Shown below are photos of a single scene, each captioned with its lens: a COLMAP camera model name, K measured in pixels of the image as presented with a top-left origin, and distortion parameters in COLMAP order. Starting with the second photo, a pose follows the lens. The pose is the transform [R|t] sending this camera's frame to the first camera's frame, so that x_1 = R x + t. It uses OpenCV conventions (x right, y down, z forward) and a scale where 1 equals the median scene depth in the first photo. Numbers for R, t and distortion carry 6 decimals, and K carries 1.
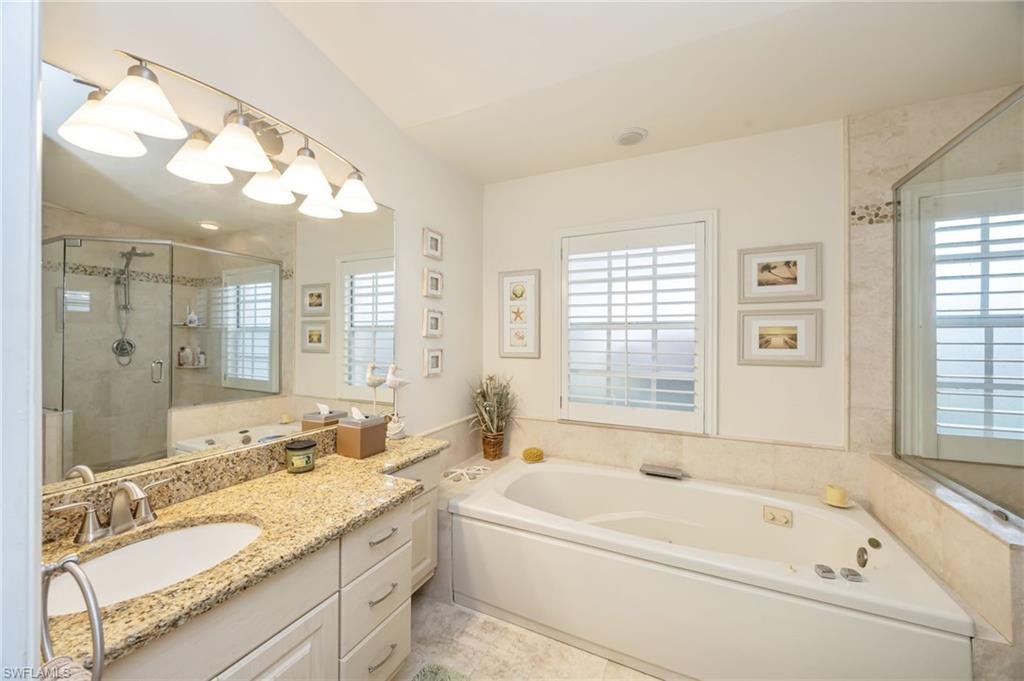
lens RADIAL K [[387.3, 0, 509.9], [0, 387.3, 341.4], [0, 0, 1]] dist [-0.001686, -0.000091]
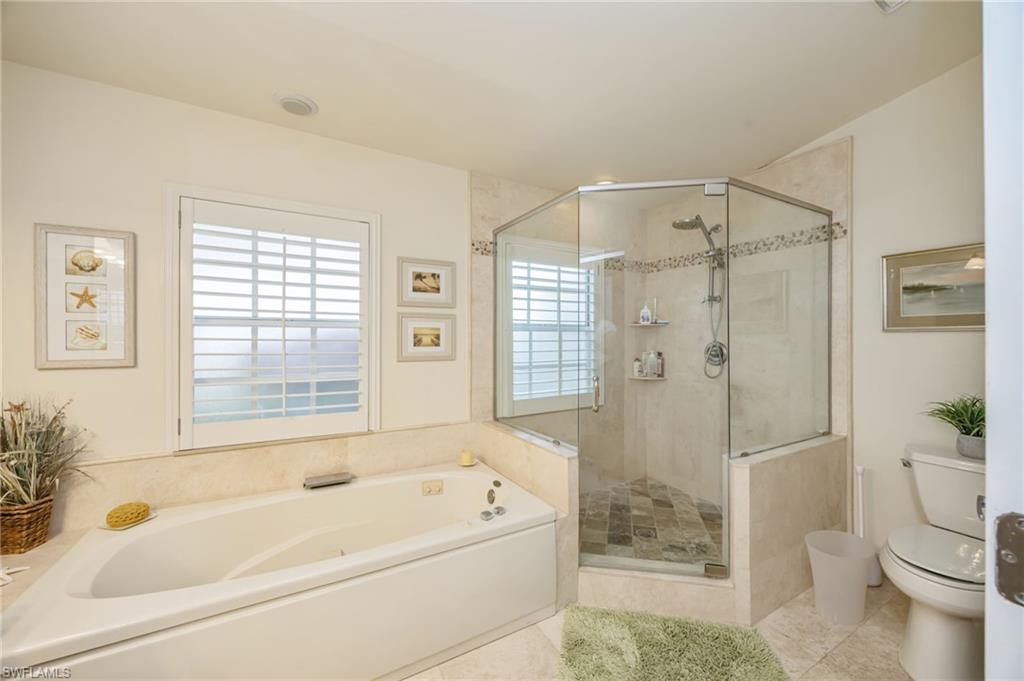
lens RADIAL K [[392.6, 0, 512.0], [0, 392.6, 340.5], [0, 0, 1]] dist [-0.000776, -0.000062]
pose [[0.562764, -0.005635, 0.826599, -0.141600], [0.003261, 0.999984, 0.004597, -0.003532], [-0.826611, 0.000109, 0.562773, 0.104389]]
